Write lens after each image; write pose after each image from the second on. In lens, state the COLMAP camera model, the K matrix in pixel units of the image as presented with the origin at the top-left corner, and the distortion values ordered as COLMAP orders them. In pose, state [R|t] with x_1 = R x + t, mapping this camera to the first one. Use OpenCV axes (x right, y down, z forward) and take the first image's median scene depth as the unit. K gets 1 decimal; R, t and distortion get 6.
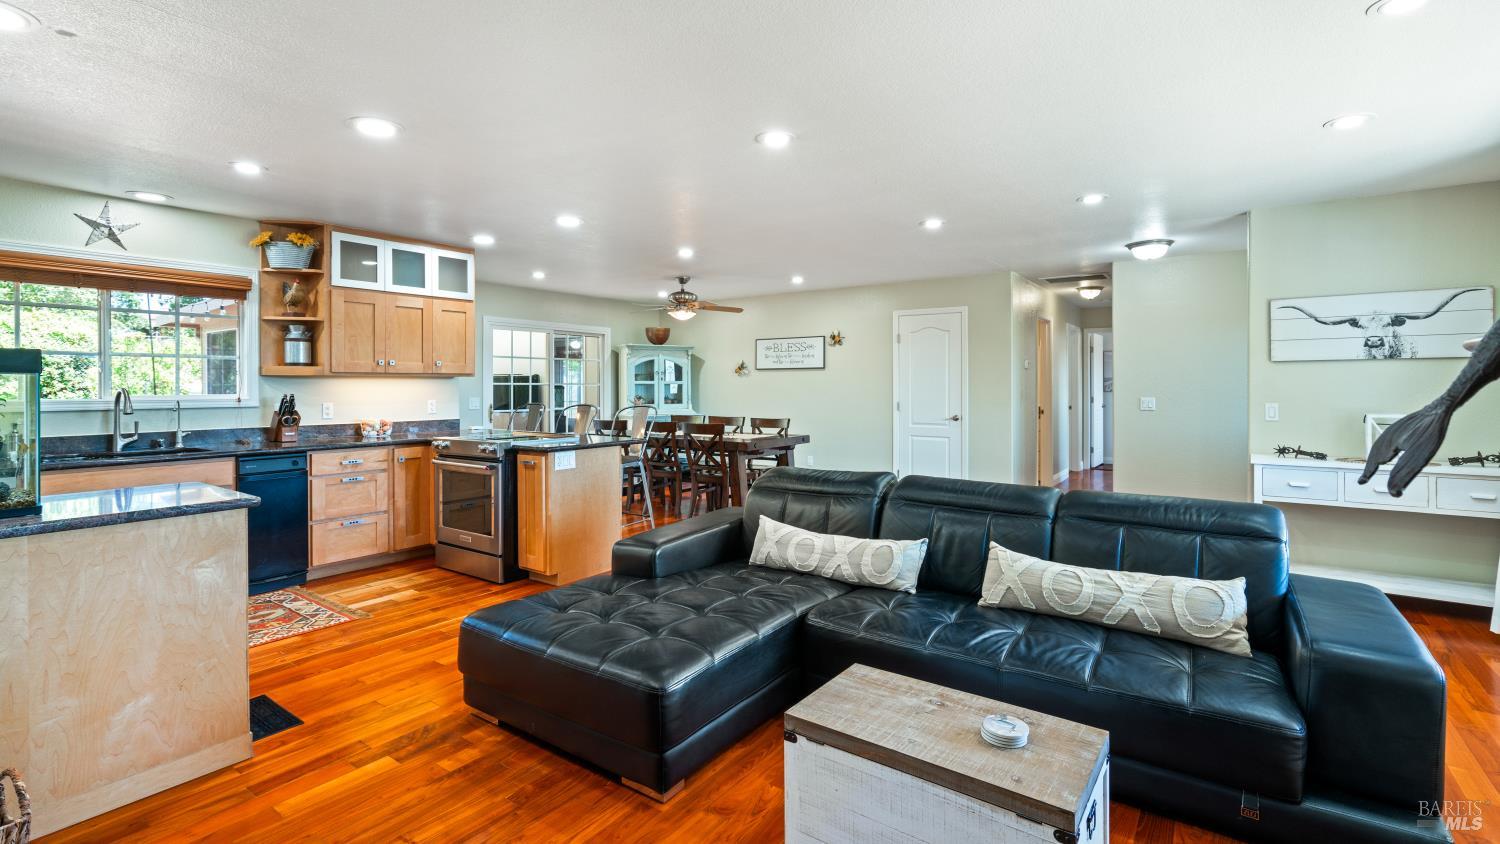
lens RADIAL K [[676.5, 0, 748.8], [0, 676.5, 393.6], [0, 0, 1]] dist [0.000300, 0.000060]
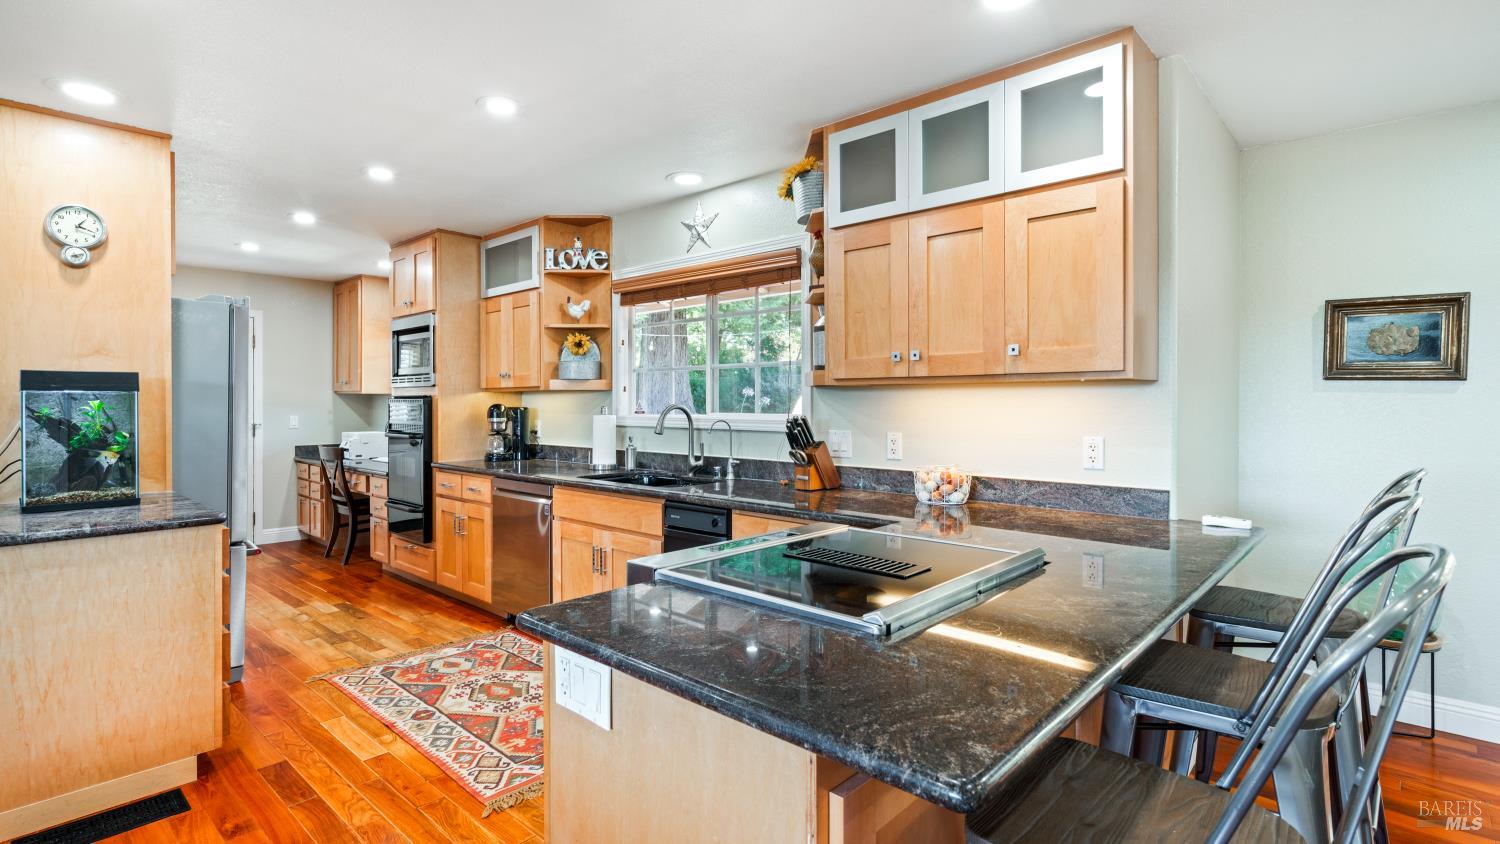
lens RADIAL K [[718.9, 0, 750.6], [0, 718.9, 410.0], [0, 0, 1]] dist [-0.000496, 0.000053]
pose [[-0.116888, 0.010671, -0.993088, 0.002117], [-0.014447, 0.999818, 0.012444, -0.011139], [0.993040, 0.015802, -0.116713, 0.962777]]
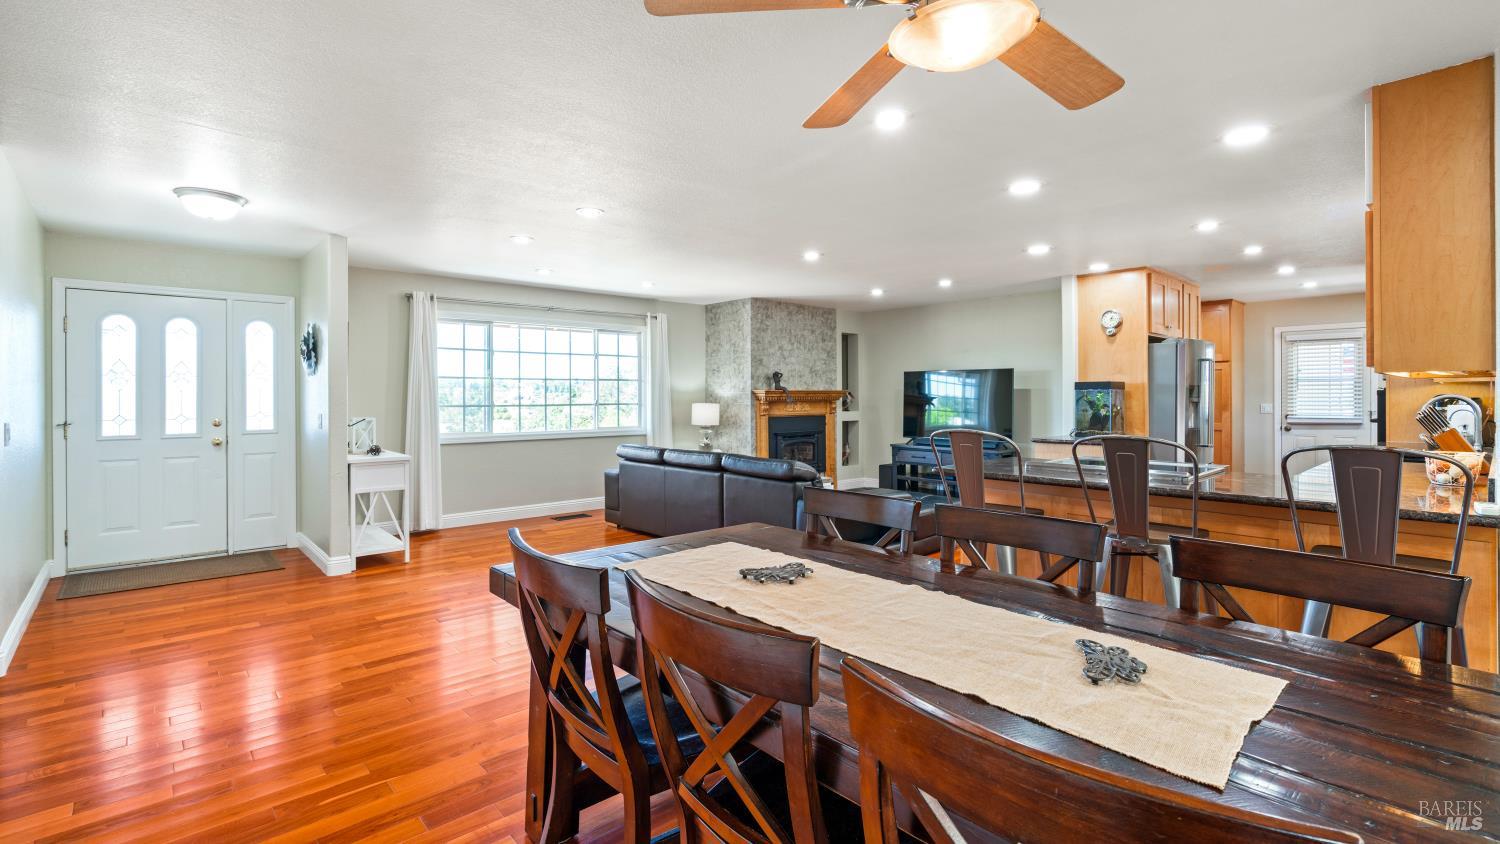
lens RADIAL K [[676.5, 0, 748.8], [0, 676.5, 393.6], [0, 0, 1]] dist [0.000300, 0.000060]
pose [[-0.978594, 0.009942, 0.205560, -0.099905], [0.013046, 0.999820, 0.013749, -0.028631], [-0.205387, 0.016136, -0.978548, 1.697347]]
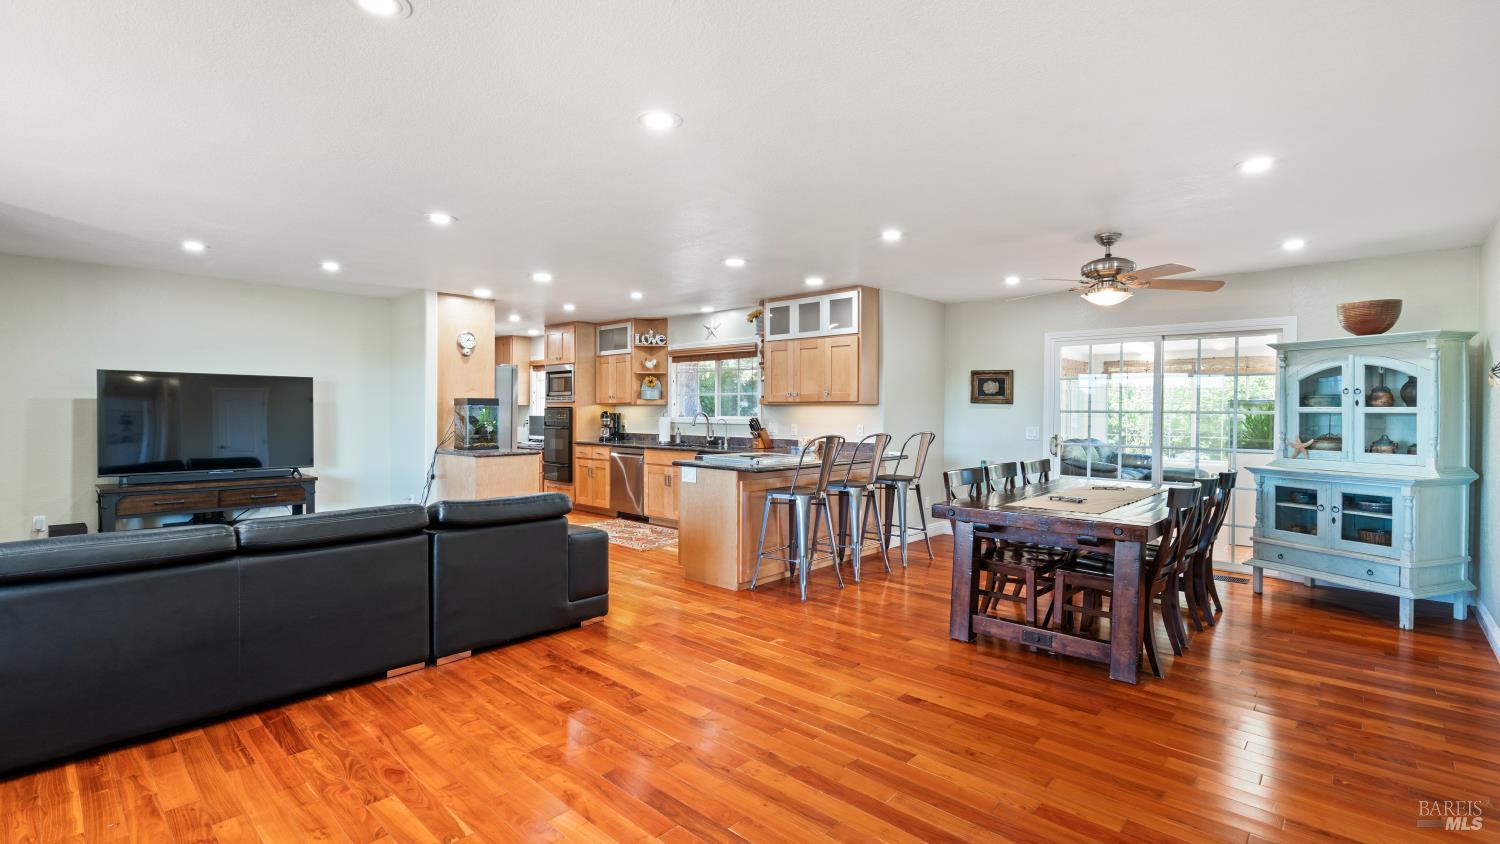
lens RADIAL K [[671.0, 0, 750.0], [0, 671.0, 422.0], [0, 0, 1]] dist [-0.000086, 0.000005]
pose [[-0.119025, 0.014361, -0.992787, 0.760685], [-0.020743, 0.999641, 0.016948, -0.012044], [0.992675, 0.022611, -0.118684, 1.088462]]
